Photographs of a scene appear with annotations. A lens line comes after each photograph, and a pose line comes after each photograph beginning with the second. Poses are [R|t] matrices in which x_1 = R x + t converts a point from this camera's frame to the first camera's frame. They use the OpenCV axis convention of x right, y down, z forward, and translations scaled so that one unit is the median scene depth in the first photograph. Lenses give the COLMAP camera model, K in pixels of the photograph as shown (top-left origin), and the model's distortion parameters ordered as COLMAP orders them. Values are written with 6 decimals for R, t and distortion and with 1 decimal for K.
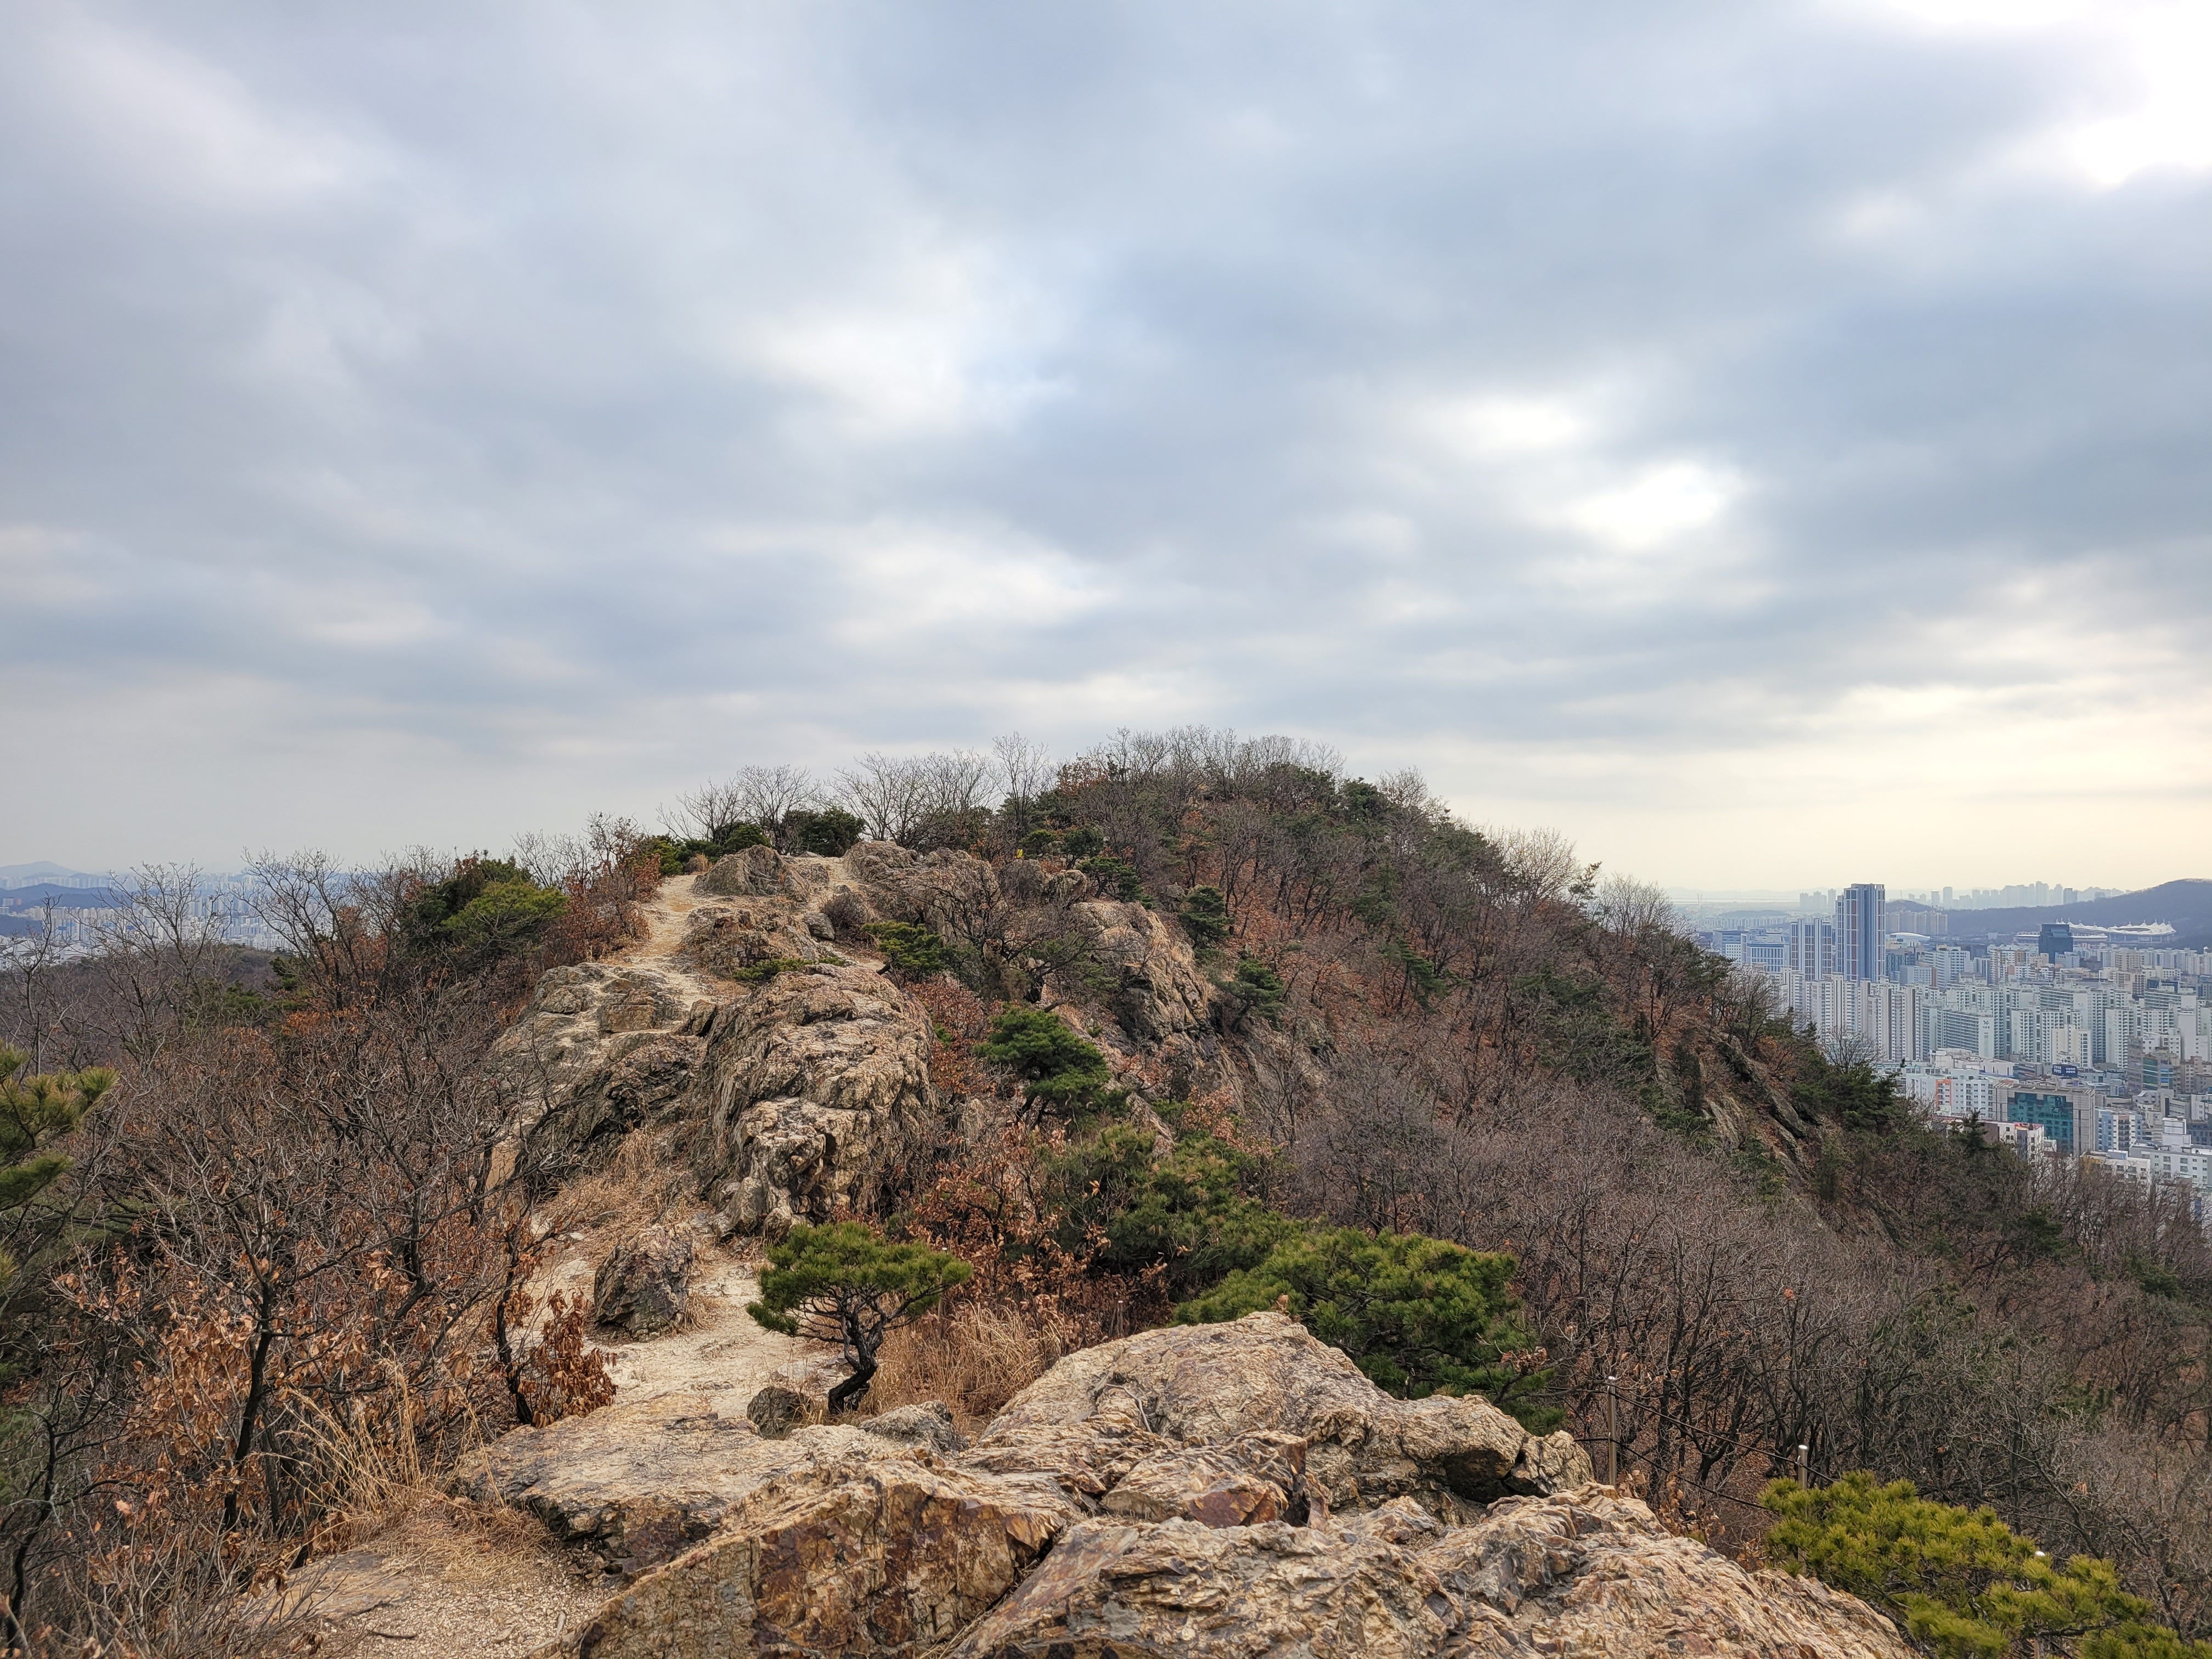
lens RADIAL K [[1632.2, 0, 1066.4], [0, 1632.2, 840.0], [0, 0, 1]] dist [0.055294, -0.055443]
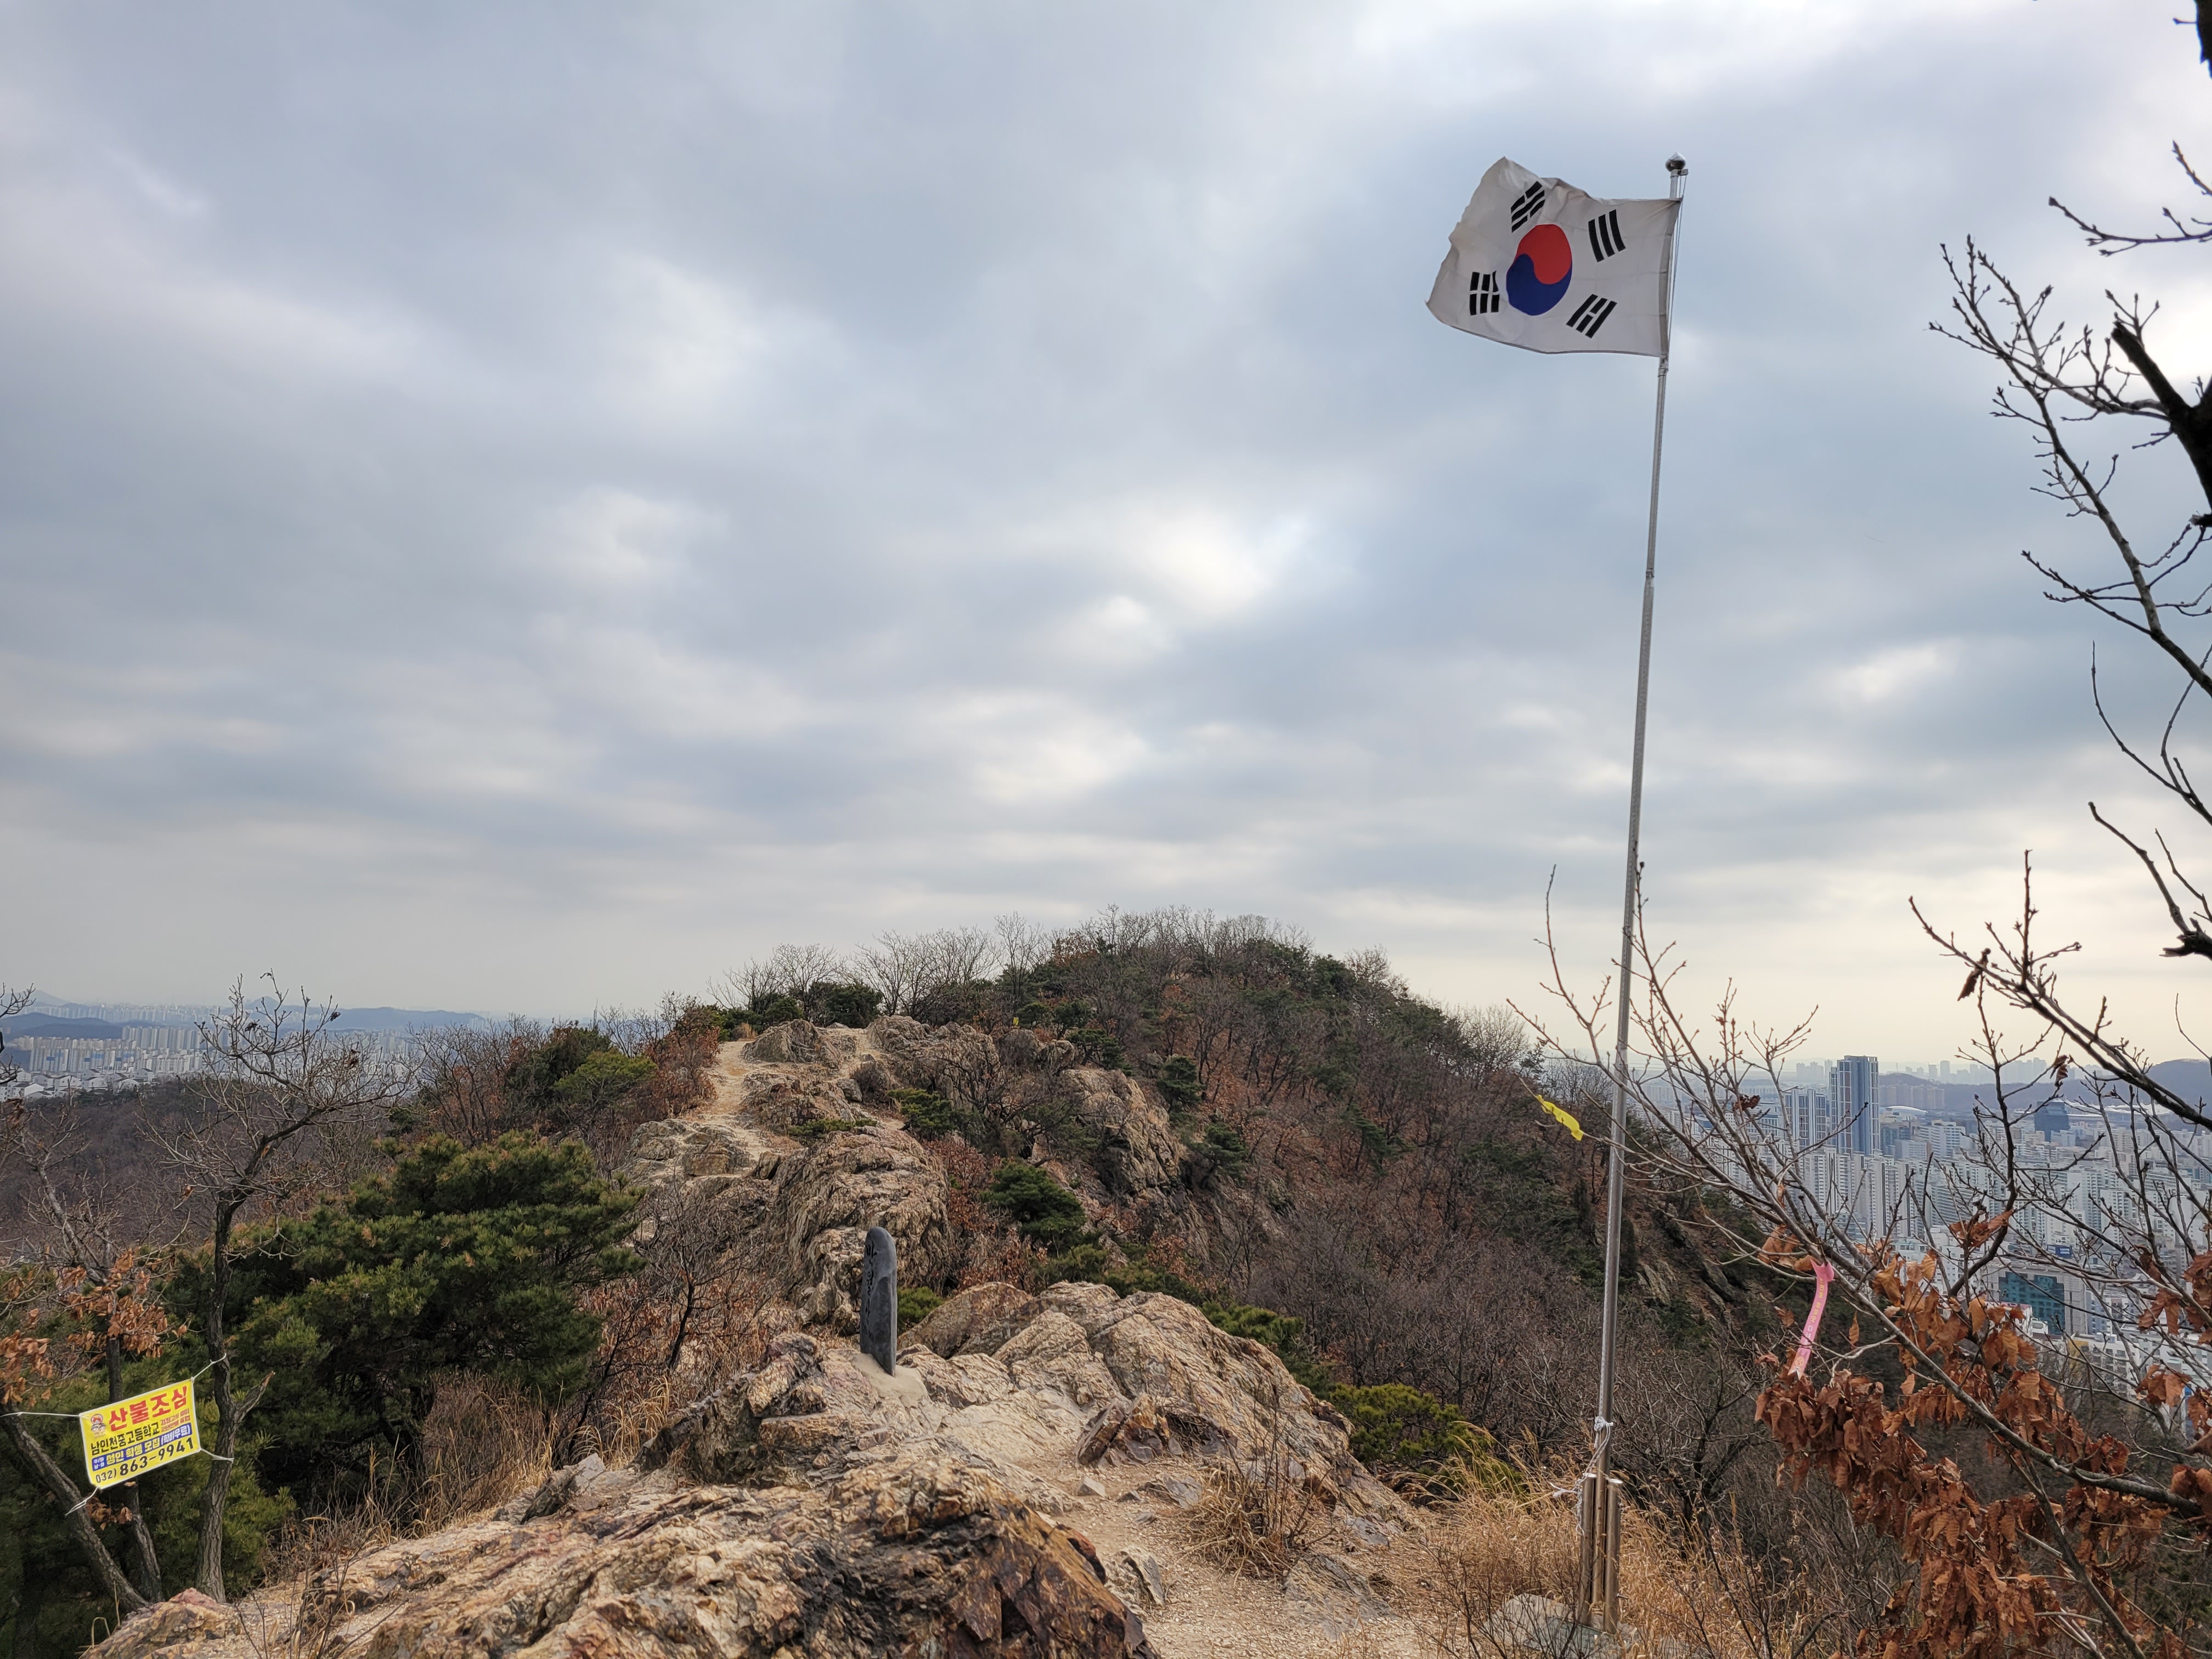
lens RADIAL K [[1632.2, 0, 1066.4], [0, 1632.2, 840.0], [0, 0, 1]] dist [0.055294, -0.055443]
pose [[0.999703, 0.024321, 0.001521, 0.002531], [-0.024080, 0.995513, -0.091510, -0.029339], [-0.003740, 0.091446, 0.995803, -0.263571]]
